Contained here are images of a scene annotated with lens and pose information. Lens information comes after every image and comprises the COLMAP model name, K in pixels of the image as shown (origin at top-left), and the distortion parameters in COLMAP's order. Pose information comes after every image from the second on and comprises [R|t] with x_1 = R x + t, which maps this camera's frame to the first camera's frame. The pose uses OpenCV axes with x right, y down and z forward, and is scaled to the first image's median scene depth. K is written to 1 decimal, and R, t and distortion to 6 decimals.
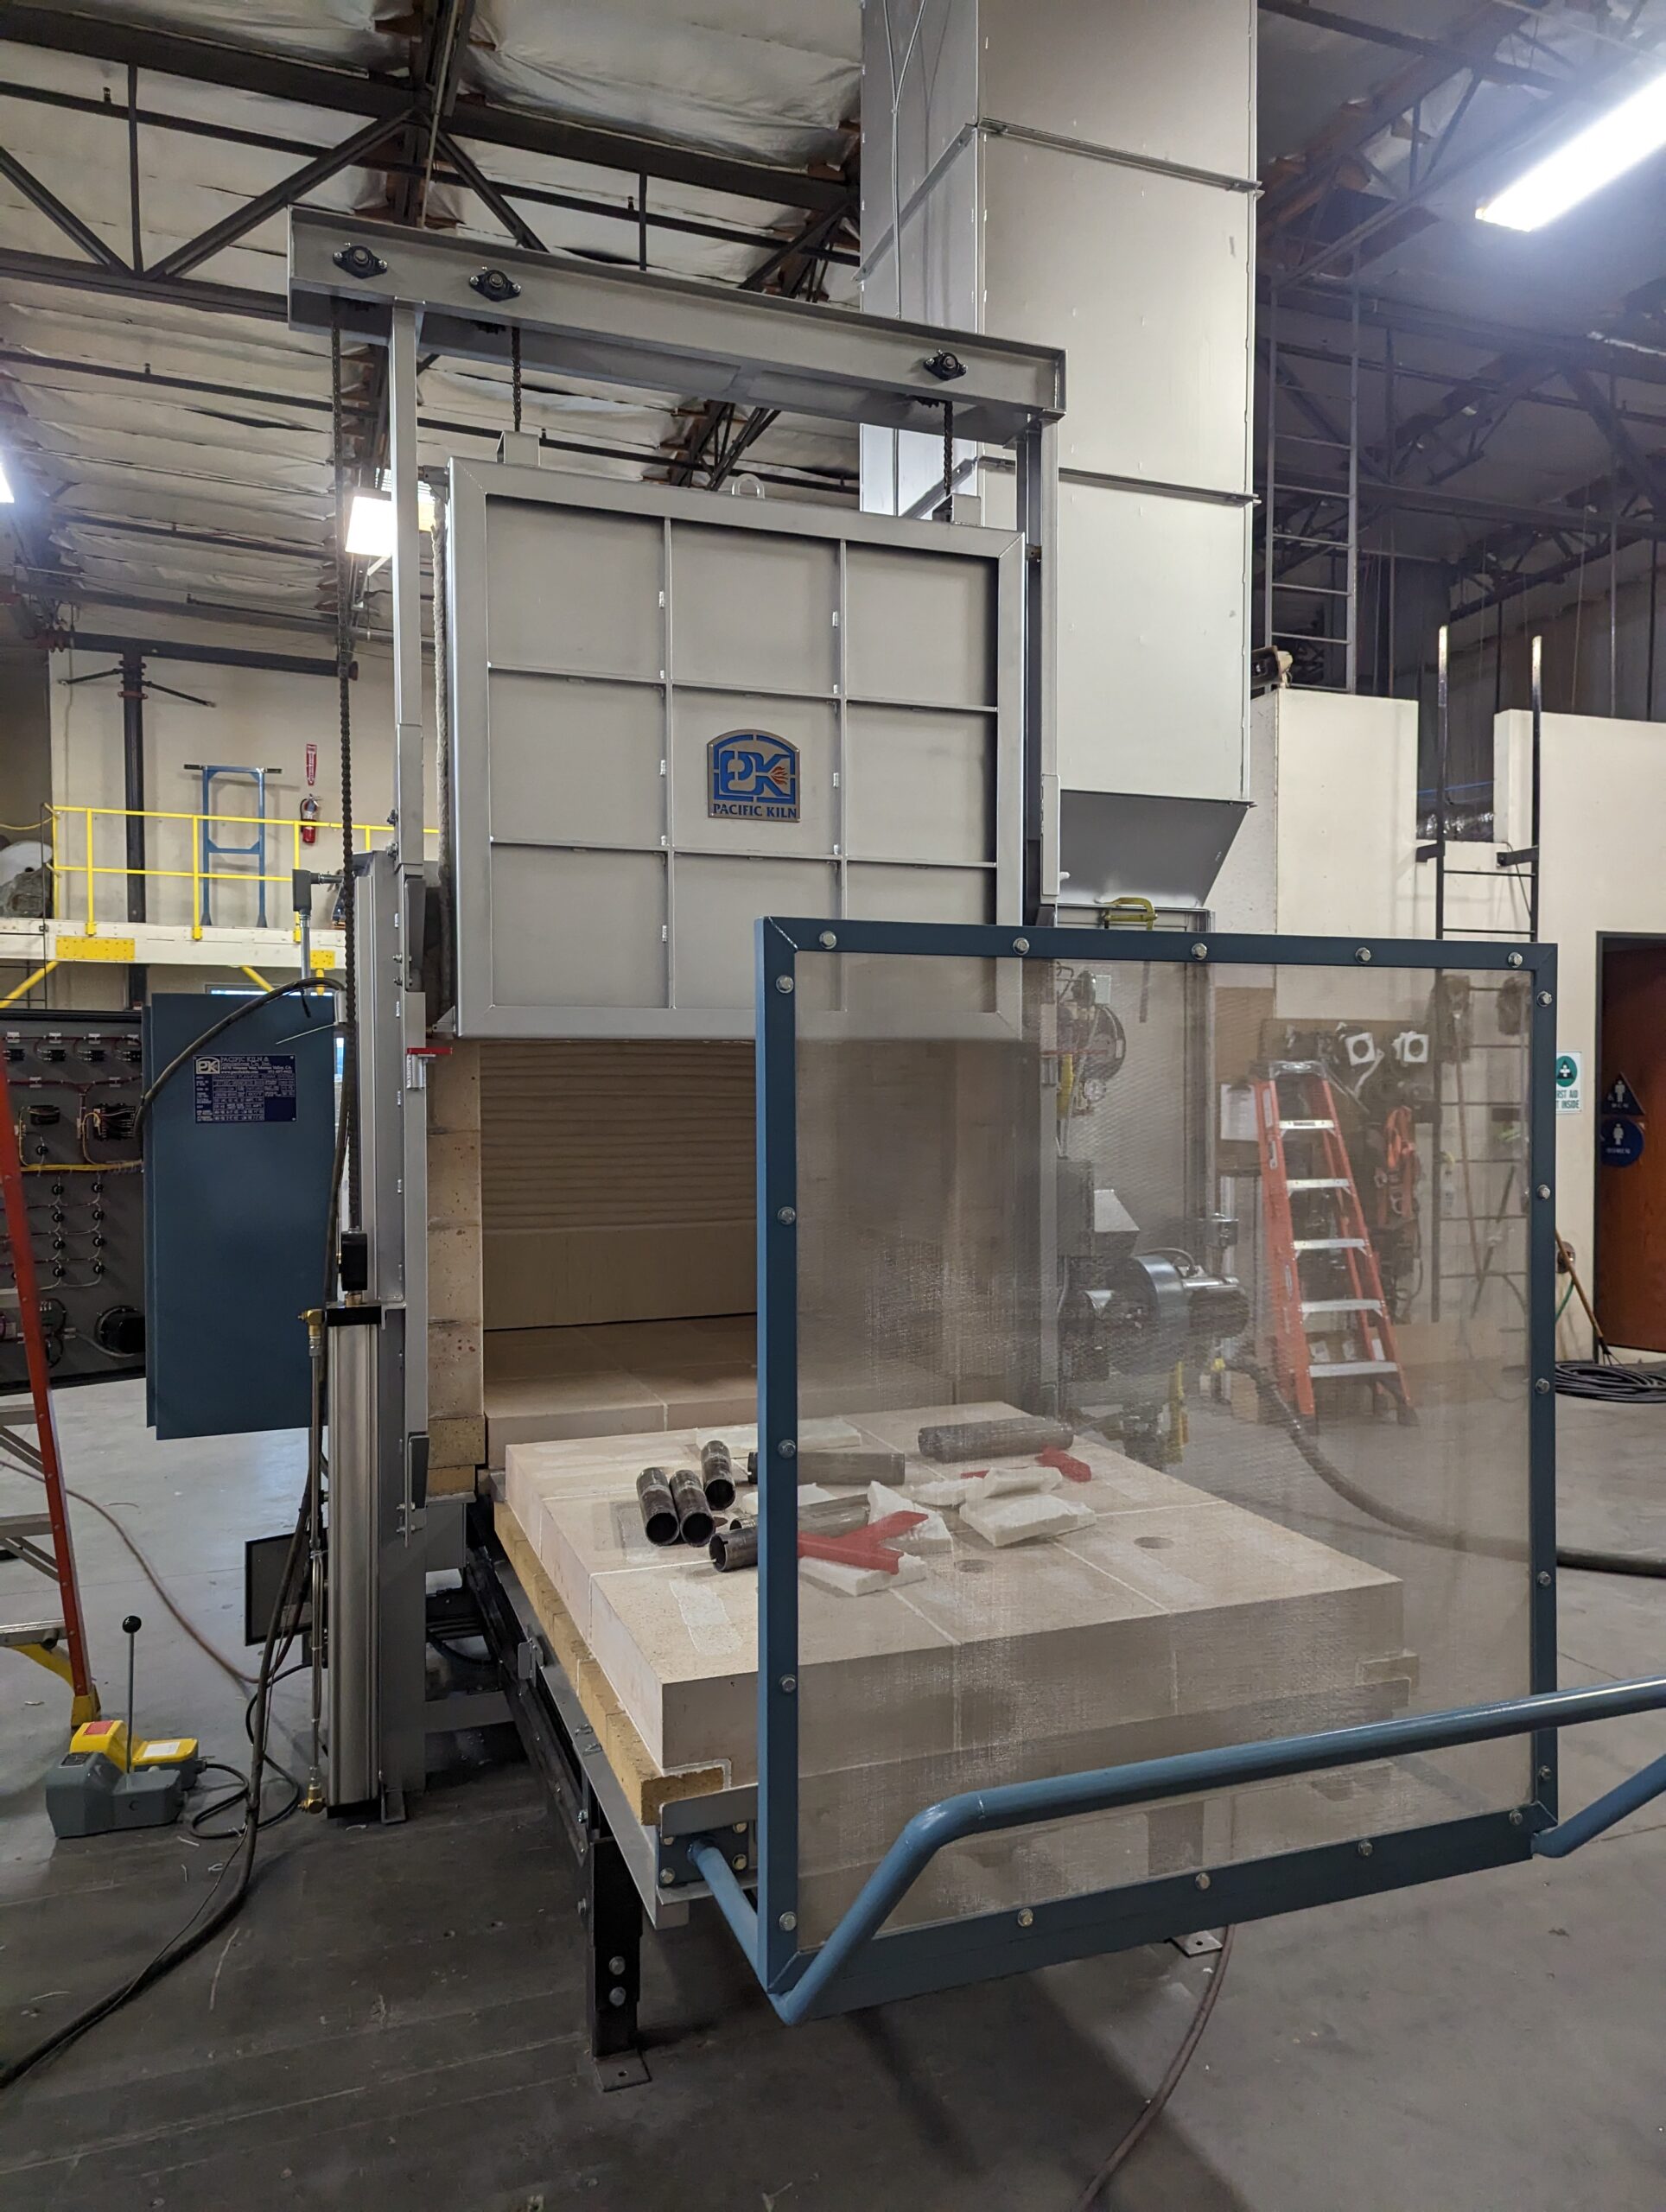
lens RADIAL K [[1548.7, 0, 843.4], [0, 1548.7, 1103.5], [0, 0, 1]] dist [0.009923, 0.002075]
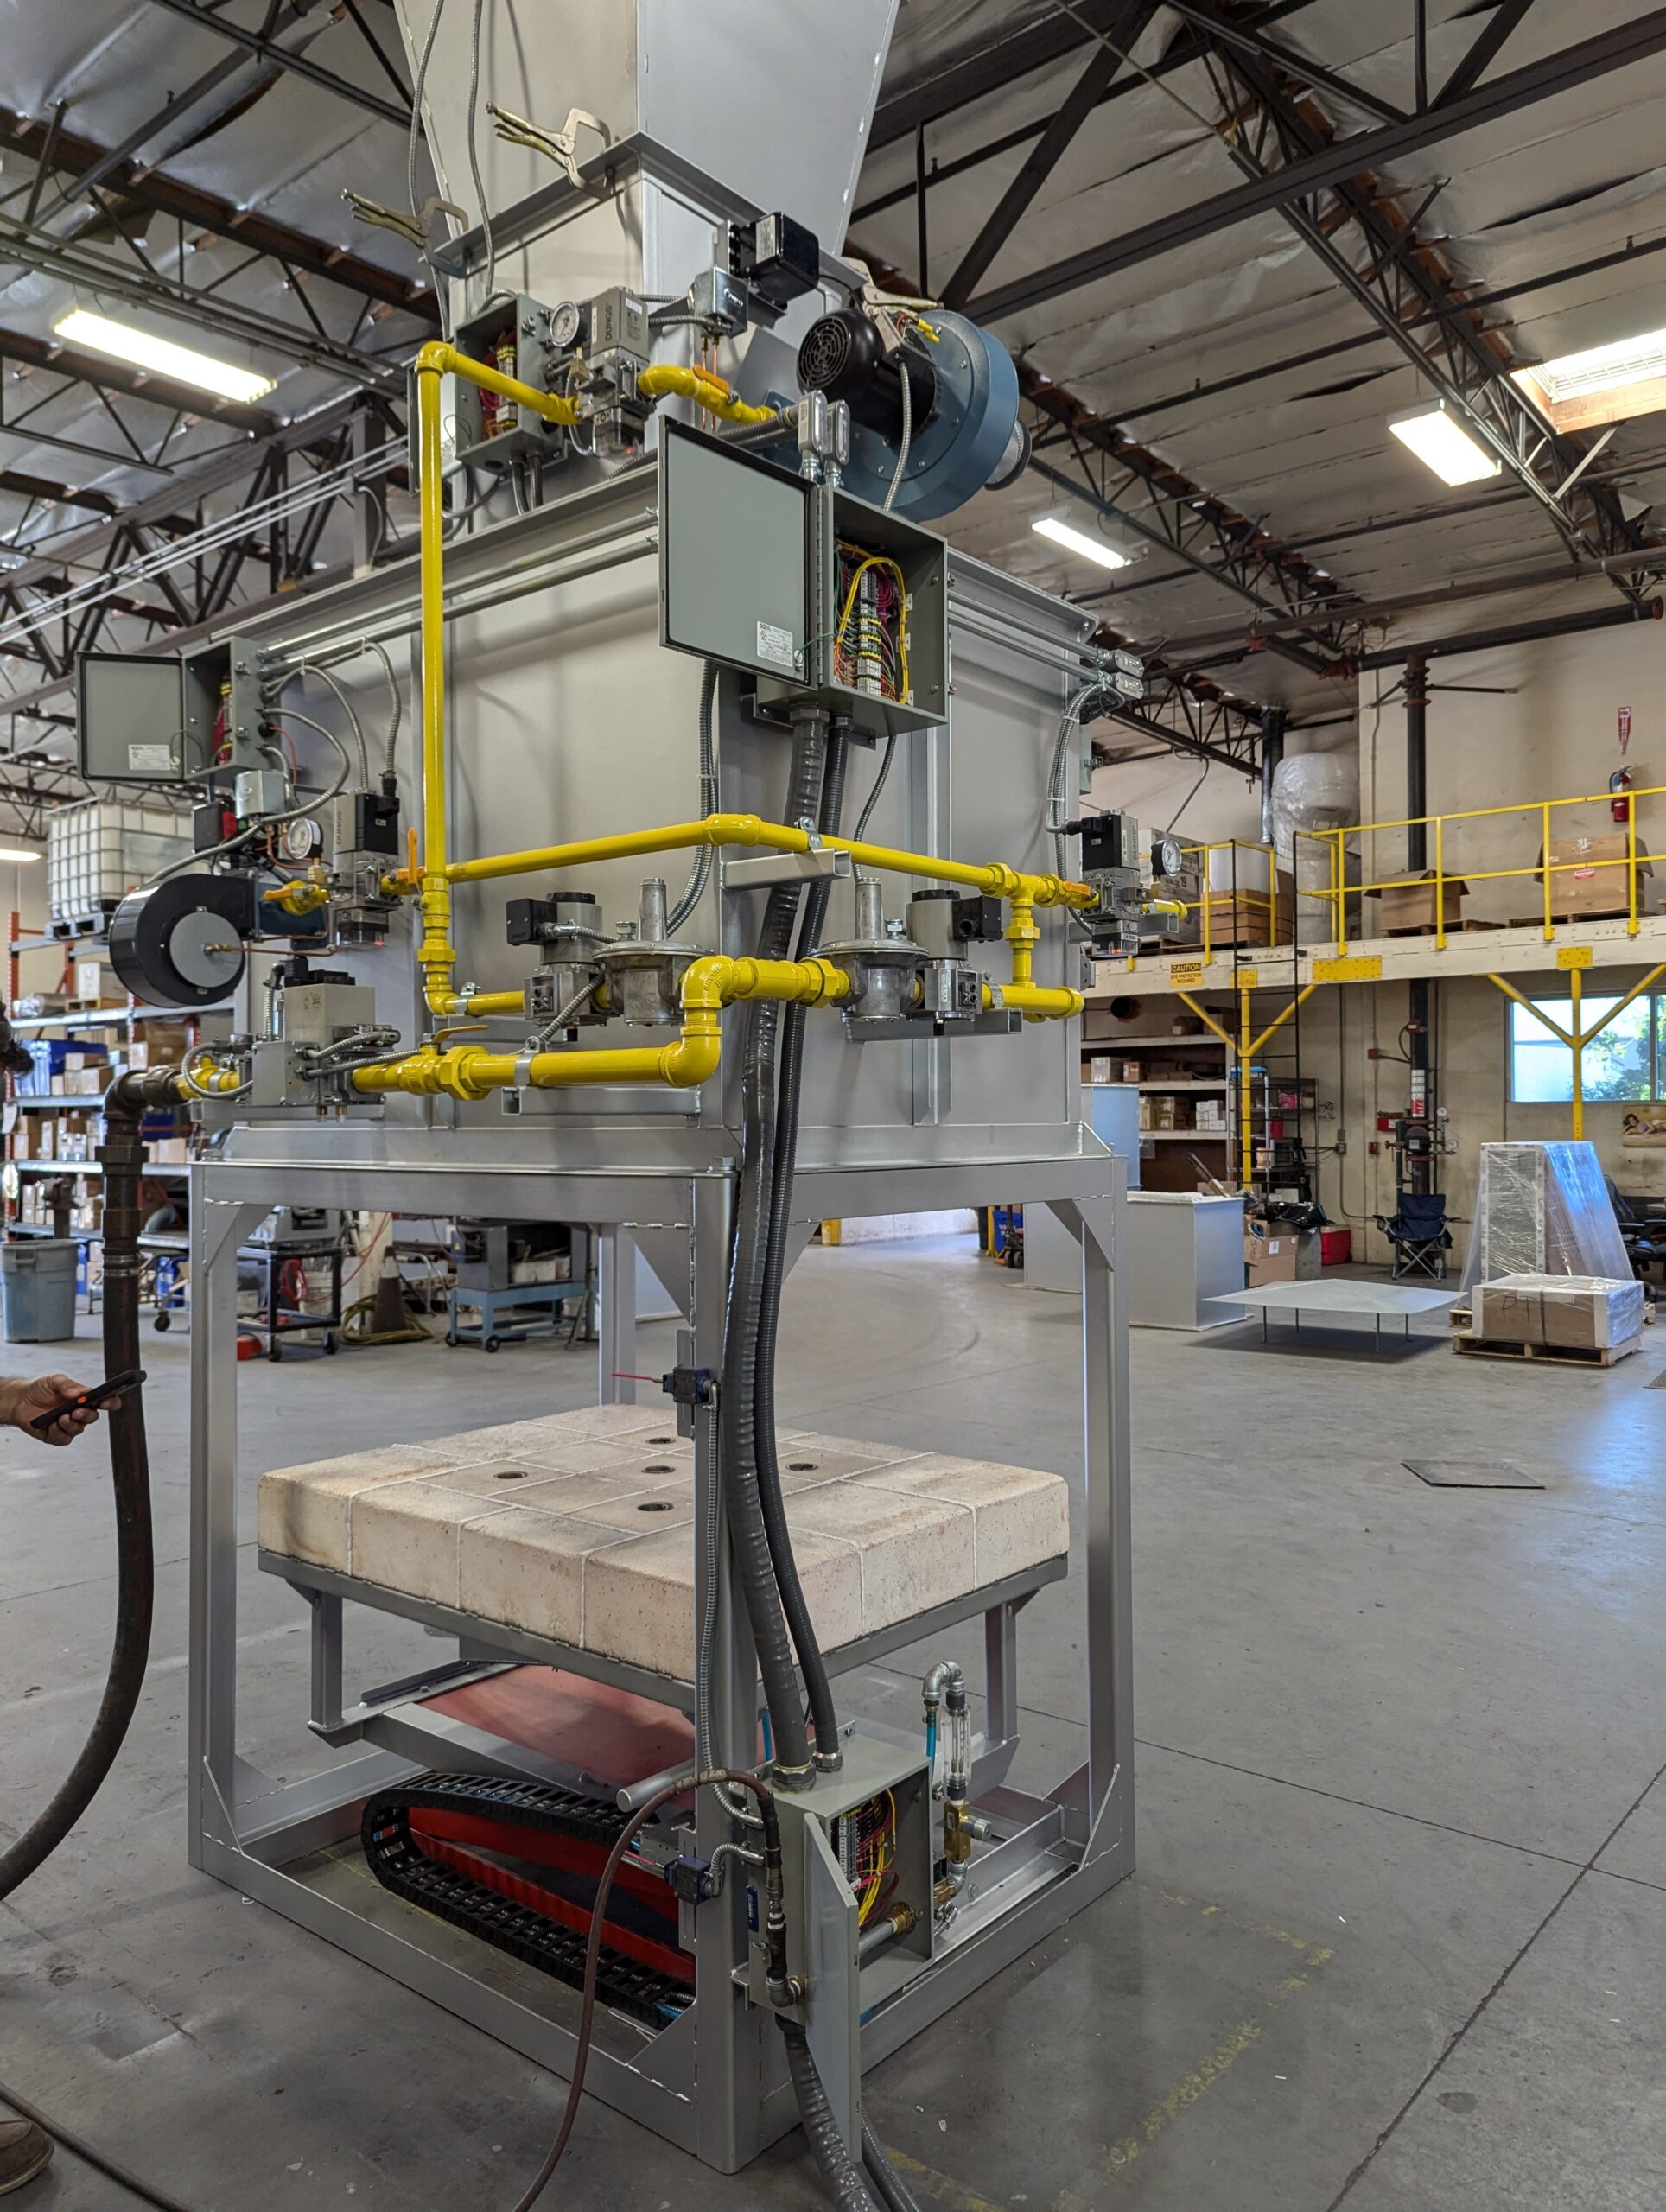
lens RADIAL K [[1569.0, 0, 832.2], [0, 1569.0, 1108.5], [0, 0, 1]] dist [0.030327, -0.030117]
pose [[0.497882, -0.011632, -0.867167, 0.211790], [-0.008895, 0.999789, -0.018519, 0.010025], [0.867199, 0.016934, 0.497673, 0.209300]]
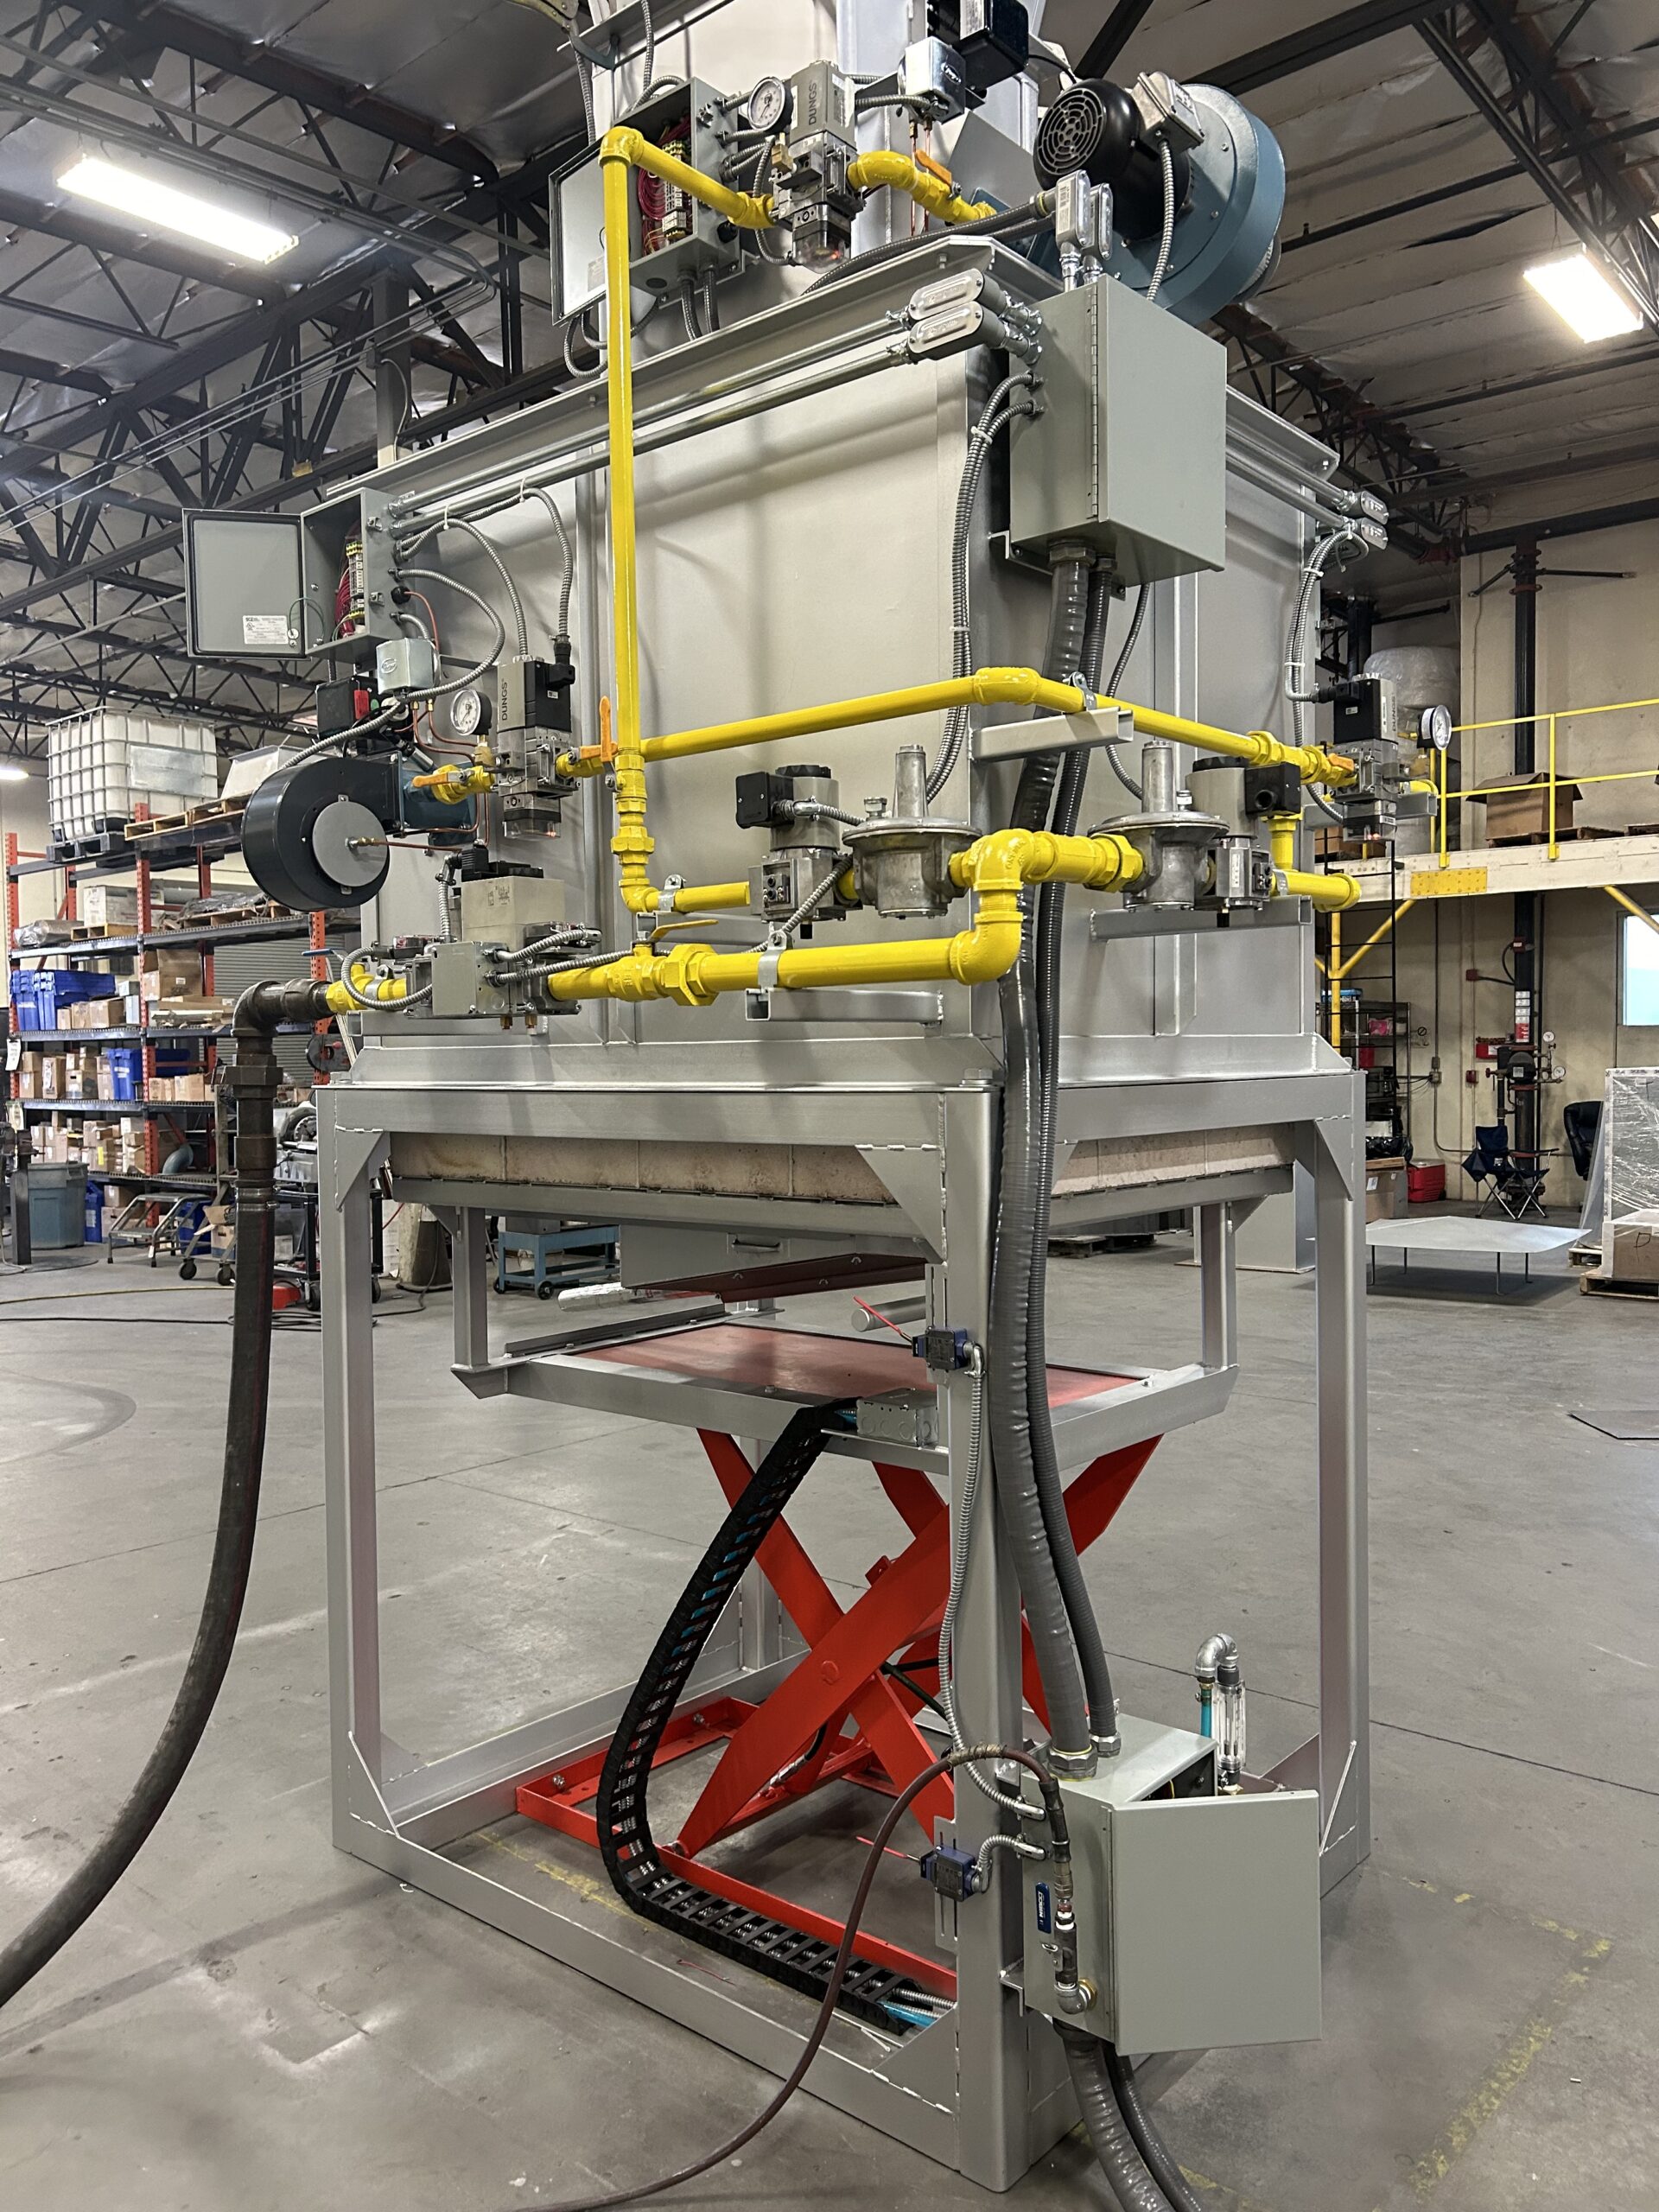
lens RADIAL K [[1662.9, 0, 834.2], [0, 1662.9, 1124.1], [0, 0, 1]] dist [0.036144, -0.048489]
pose [[0.487137, 0.027312, -0.872898, 0.192723], [-0.001653, 0.999538, 0.030352, 0.012356], [0.873324, -0.013343, 0.486957, 0.196654]]
